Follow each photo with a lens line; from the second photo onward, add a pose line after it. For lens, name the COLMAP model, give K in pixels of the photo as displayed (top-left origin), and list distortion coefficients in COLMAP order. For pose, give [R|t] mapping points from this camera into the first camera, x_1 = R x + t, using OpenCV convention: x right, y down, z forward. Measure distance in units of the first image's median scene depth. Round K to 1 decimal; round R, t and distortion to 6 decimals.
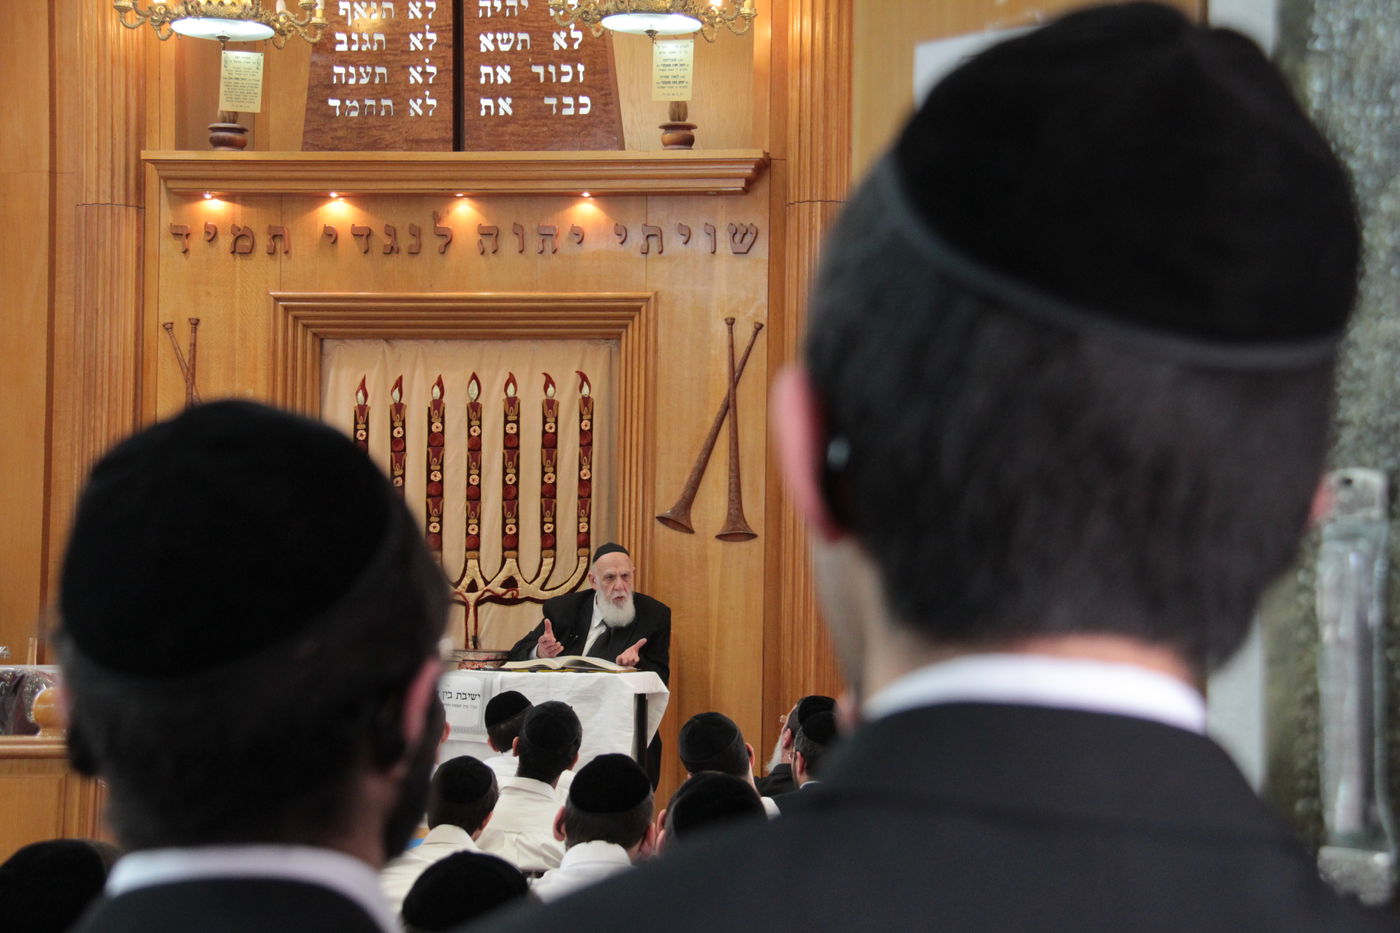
lens RADIAL K [[2709.1, 0, 703.6], [0, 2709.1, 428.8], [0, 0, 1]] dist [0.516983, 0.065057]
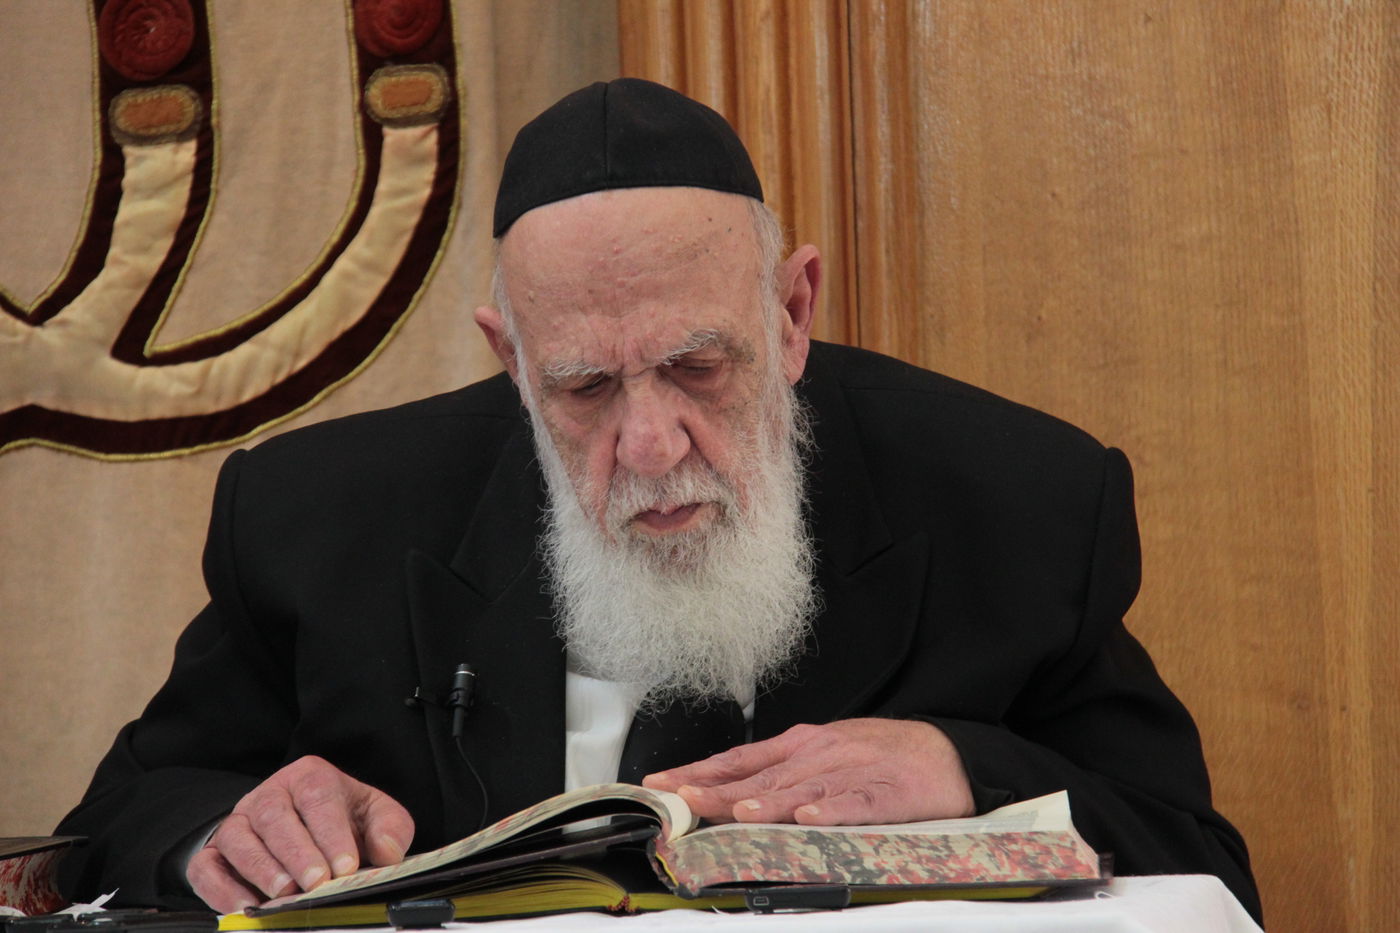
lens RADIAL K [[8965.4, 0, 801.6], [0, 8965.4, 434.3], [0, 0, 1]] dist [2.467976, 4.056689]
pose [[0.986567, -0.047357, 0.156340, -0.101136], [0.038888, 0.997628, 0.056790, 0.036610], [-0.158658, -0.049947, 0.986069, 0.503991]]
